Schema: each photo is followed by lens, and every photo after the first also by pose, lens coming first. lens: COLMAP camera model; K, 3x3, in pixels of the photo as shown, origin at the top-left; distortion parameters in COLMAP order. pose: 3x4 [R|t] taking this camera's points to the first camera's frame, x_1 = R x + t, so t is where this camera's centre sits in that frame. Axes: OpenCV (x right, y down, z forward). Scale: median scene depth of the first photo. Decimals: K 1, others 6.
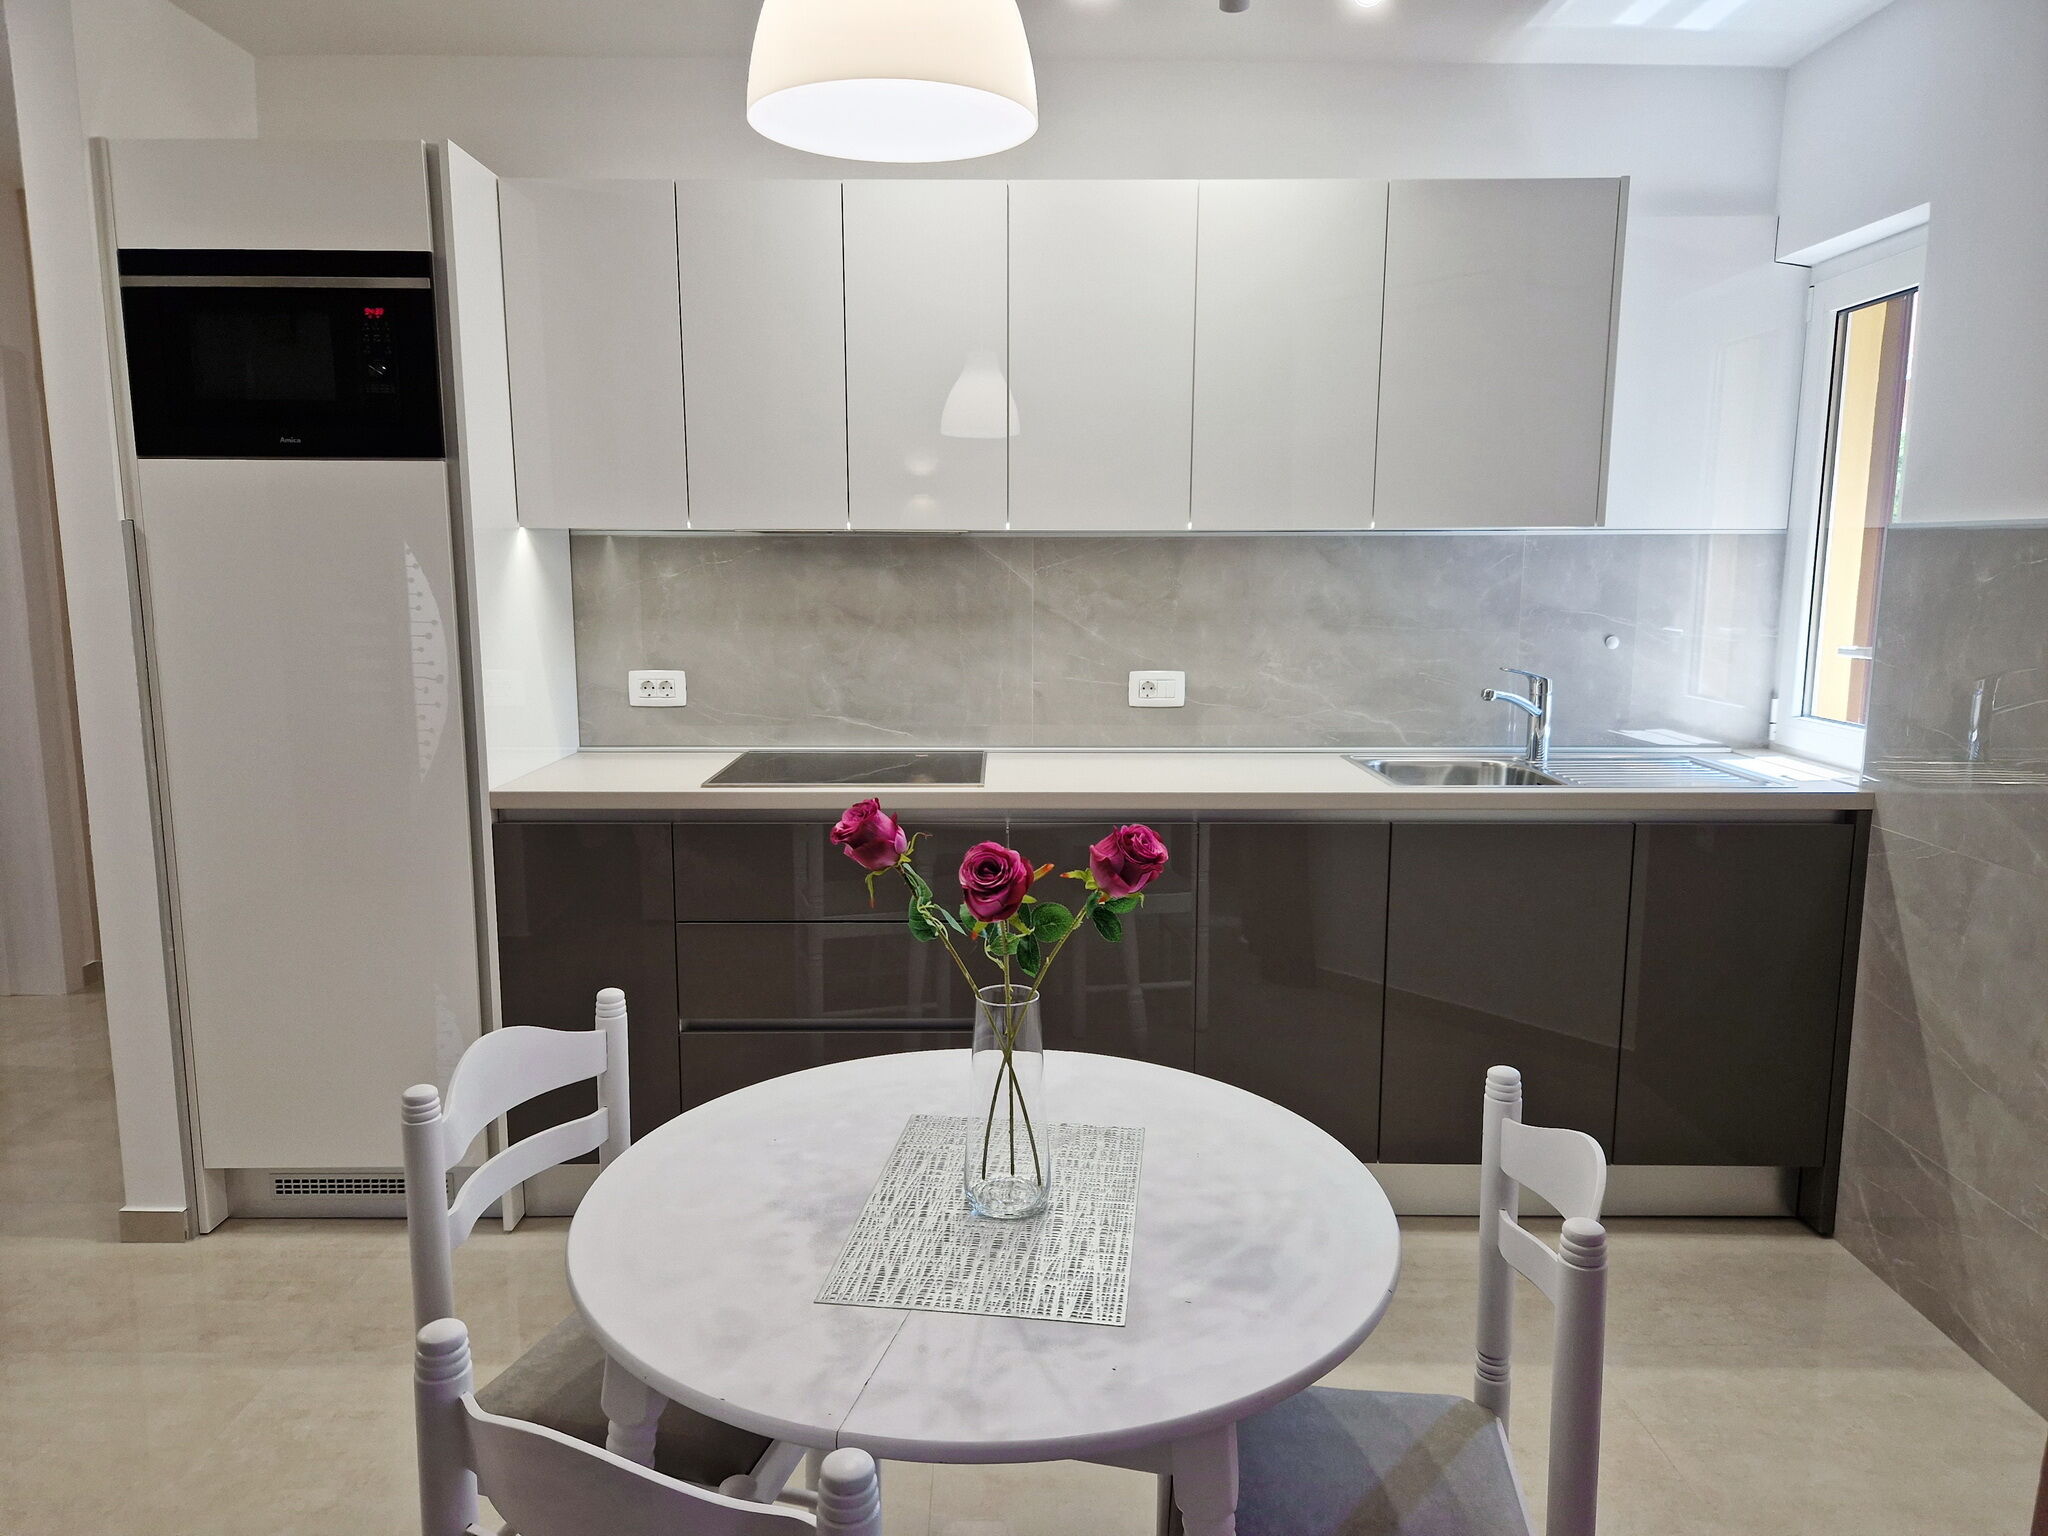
lens RADIAL K [[1373.2, 0, 1022.7], [0, 1373.2, 773.5], [0, 0, 1]] dist [0.057868, -0.042010]
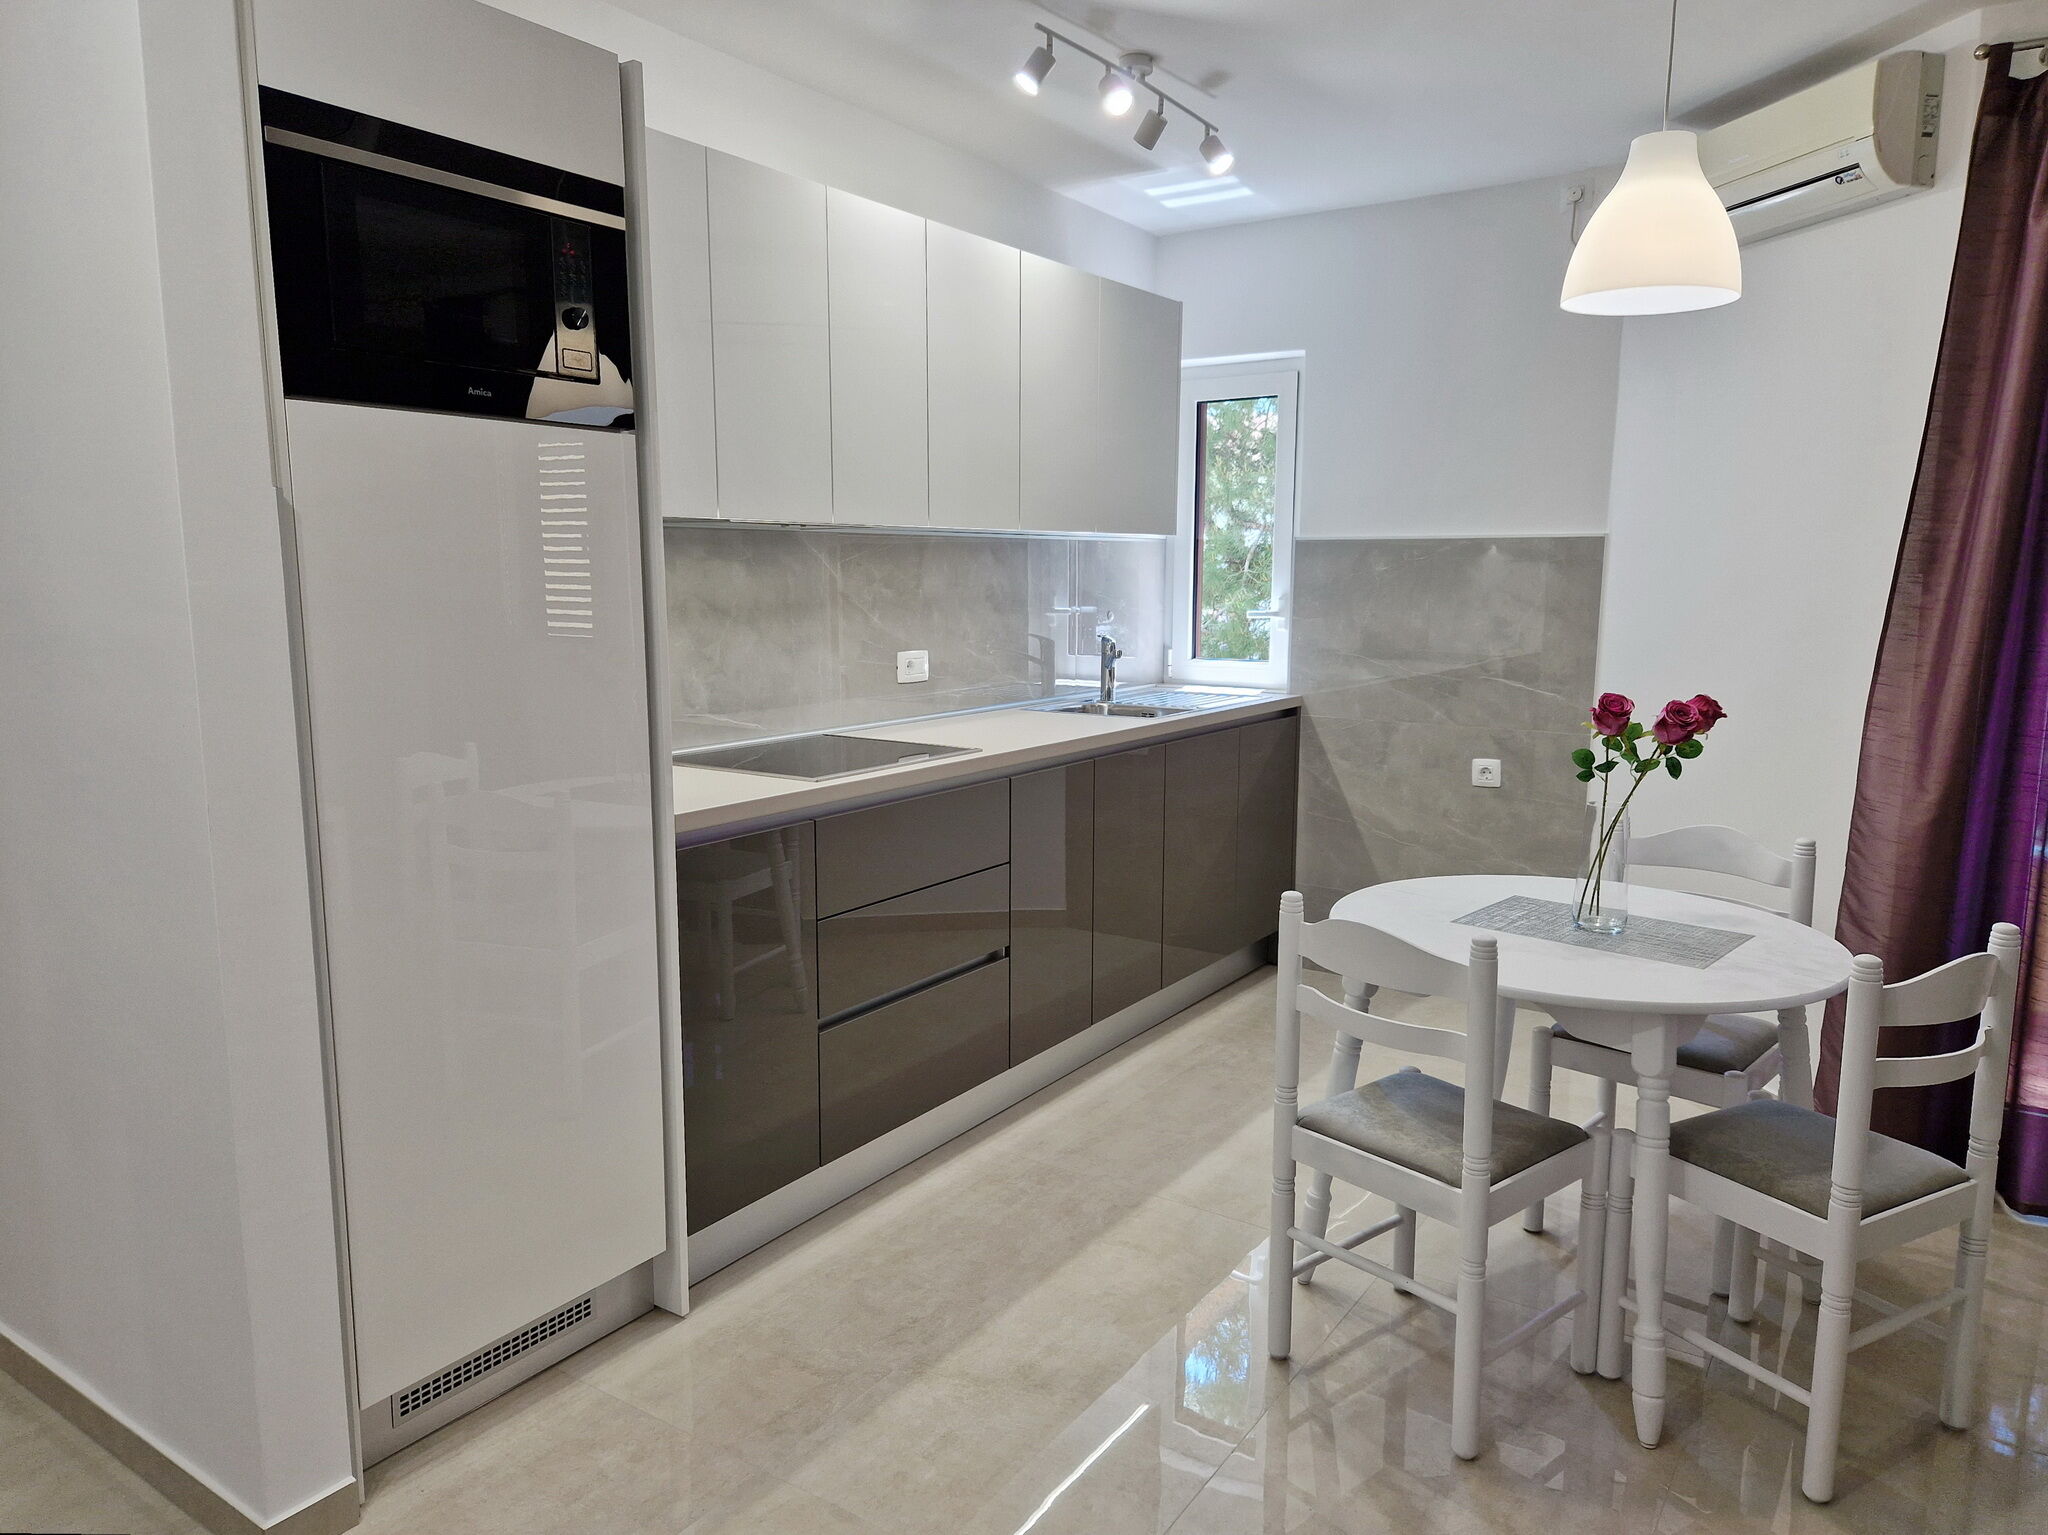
lens RADIAL K [[1388.3, 0, 1025.8], [0, 1388.3, 779.5], [0, 0, 1]] dist [0.068317, -0.060843]
pose [[0.562715, -0.125763, 0.817028, -0.879346], [0.123772, 0.990036, 0.067147, -0.036691], [-0.817332, 0.063340, 0.572674, 0.278521]]
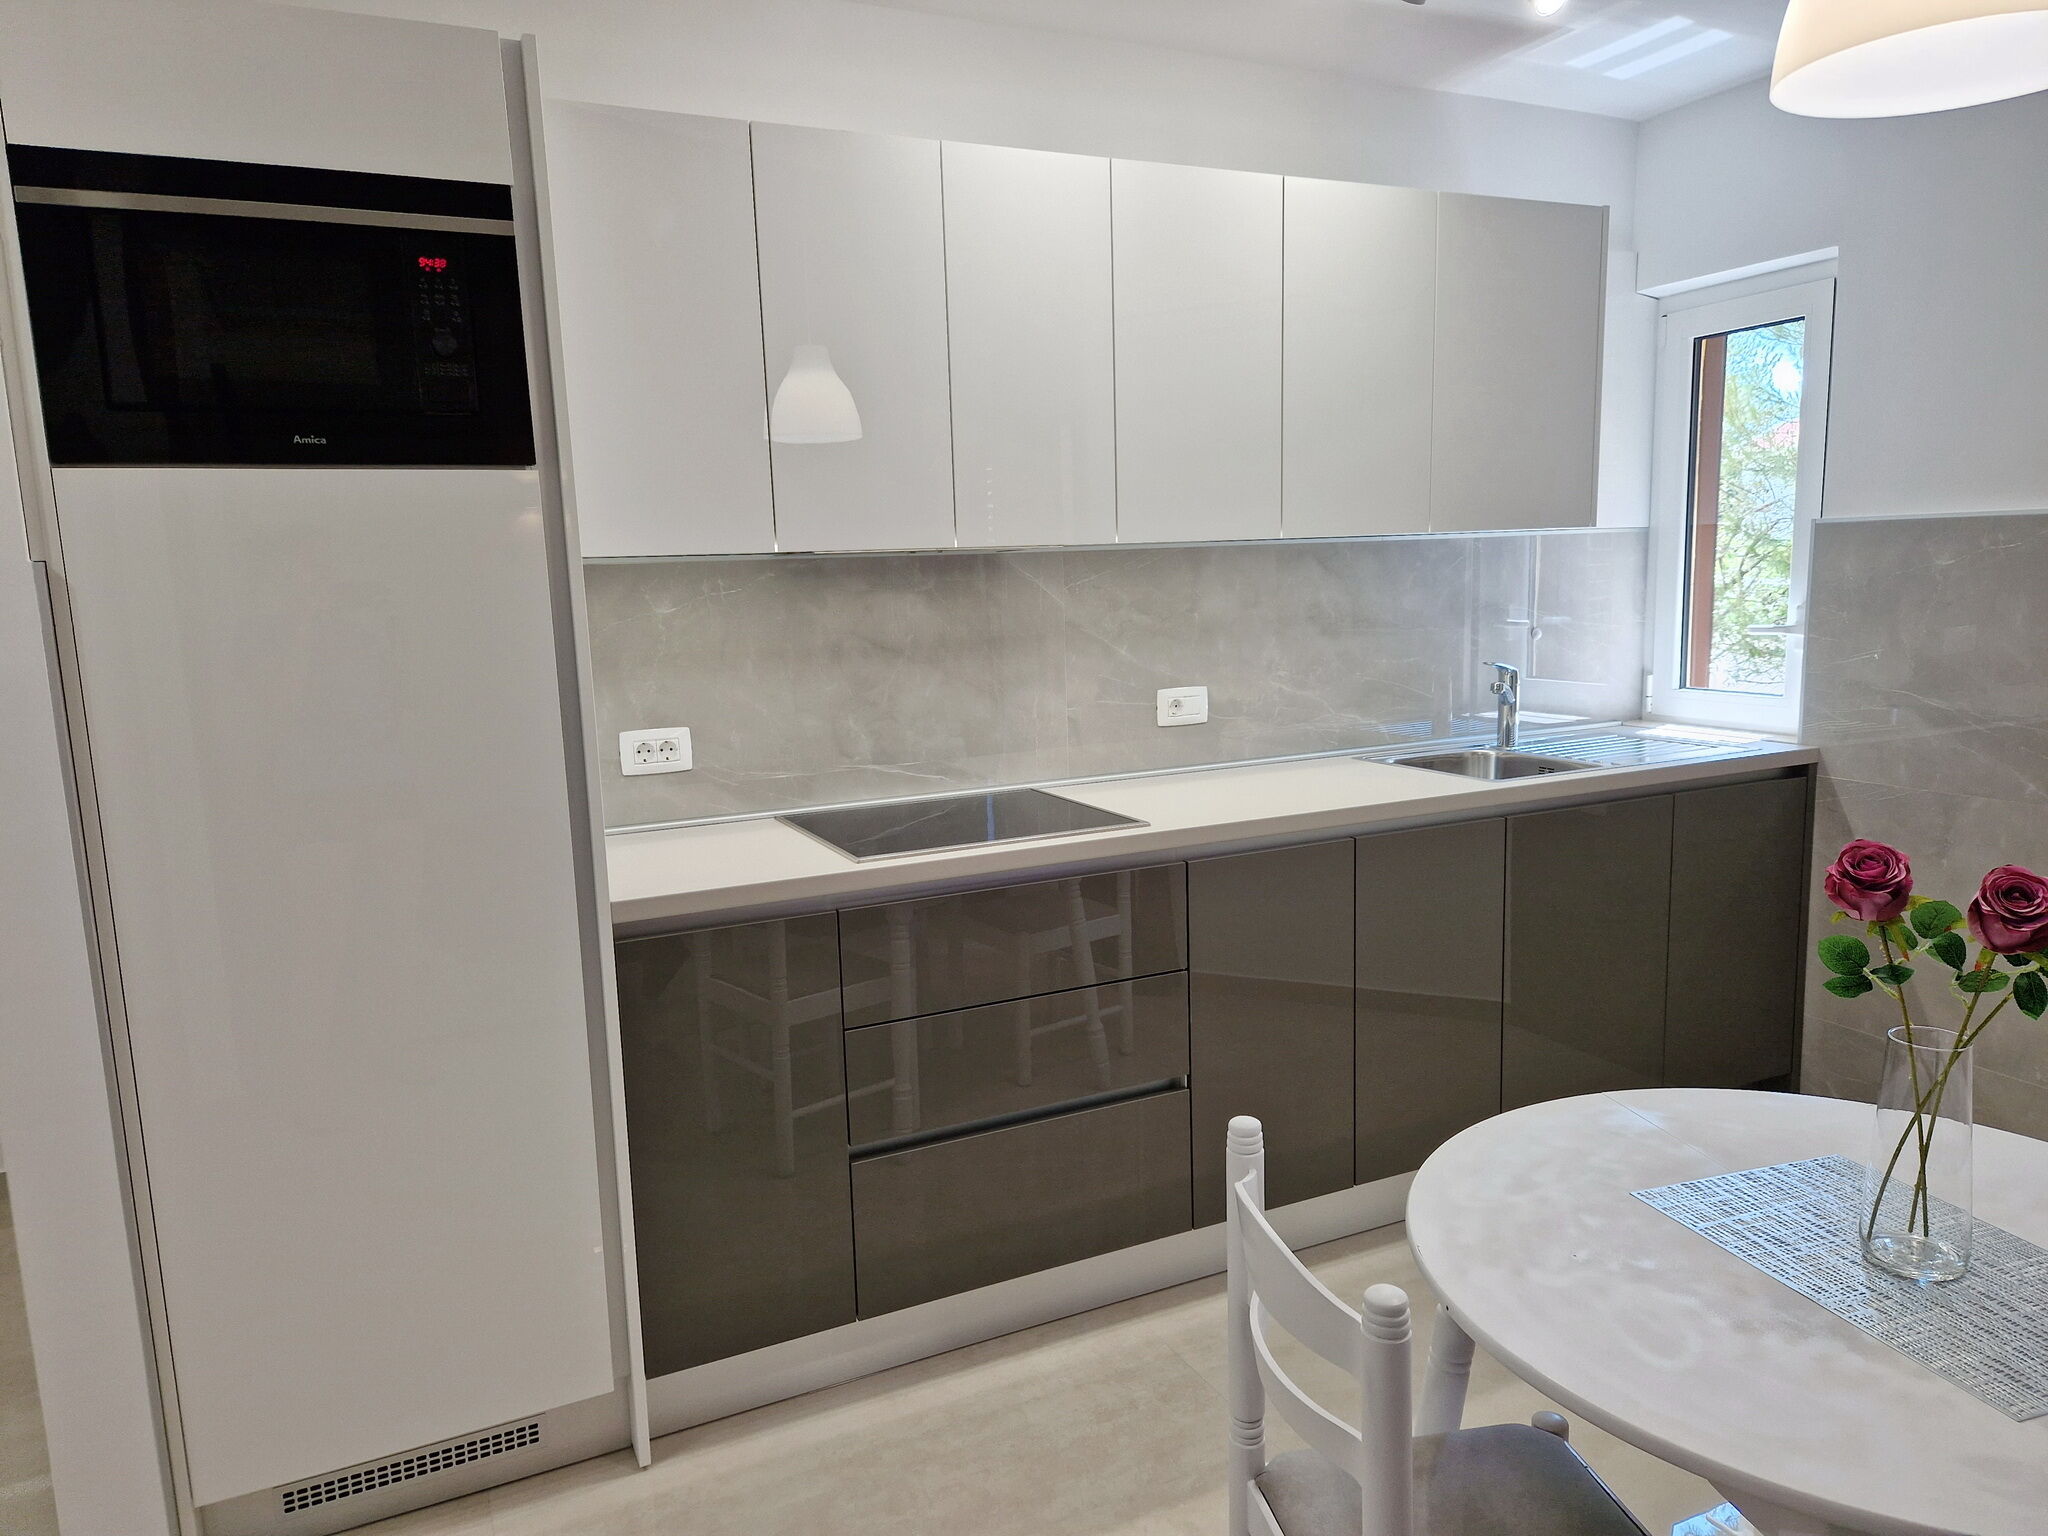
lens RADIAL K [[1370.6, 0, 1015.0], [0, 1370.6, 783.6], [0, 0, 1]] dist [0.056193, -0.041818]
pose [[0.905105, -0.096777, 0.414029, -0.440929], [0.098216, 0.995005, 0.017868, -0.039293], [-0.413690, 0.024492, 0.910088, 0.193169]]
